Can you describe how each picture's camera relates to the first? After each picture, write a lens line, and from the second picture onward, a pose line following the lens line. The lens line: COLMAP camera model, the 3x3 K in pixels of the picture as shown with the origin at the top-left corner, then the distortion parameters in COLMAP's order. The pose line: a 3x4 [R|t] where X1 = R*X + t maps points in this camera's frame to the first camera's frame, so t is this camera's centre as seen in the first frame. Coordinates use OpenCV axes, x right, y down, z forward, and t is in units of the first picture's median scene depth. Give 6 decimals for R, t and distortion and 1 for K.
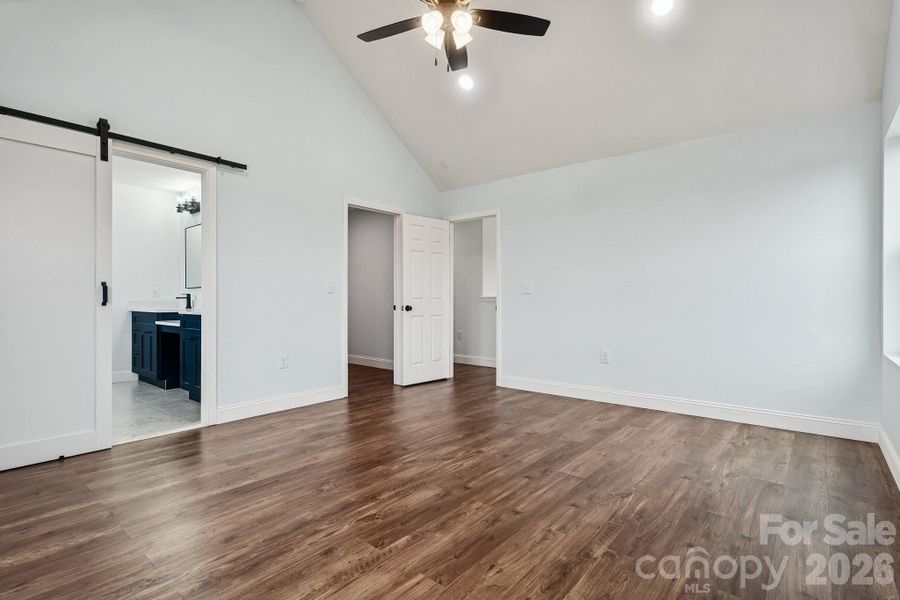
lens RADIAL K [[424.0, 0, 453.6], [0, 424.0, 299.8], [0, 0, 1]] dist [0.006469, 0.000911]
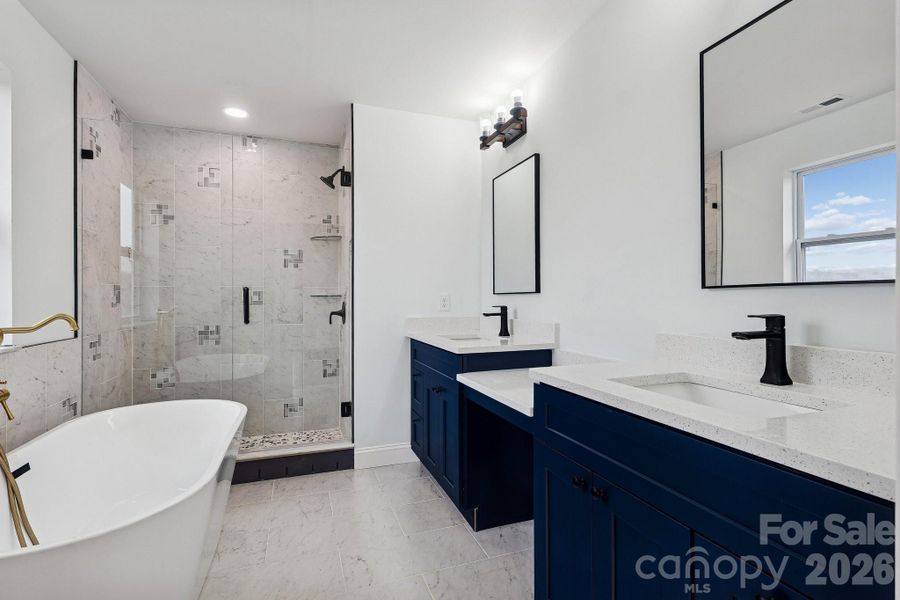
lens RADIAL K [[424.0, 0, 451.3], [0, 424.0, 296.8], [0, 0, 1]] dist [0.006469, 0.000911]
pose [[0.857243, -0.003205, -0.514902, -0.429436], [-0.001439, 0.999962, -0.008621, -0.020662], [0.514910, 0.008131, 0.857206, 0.557280]]
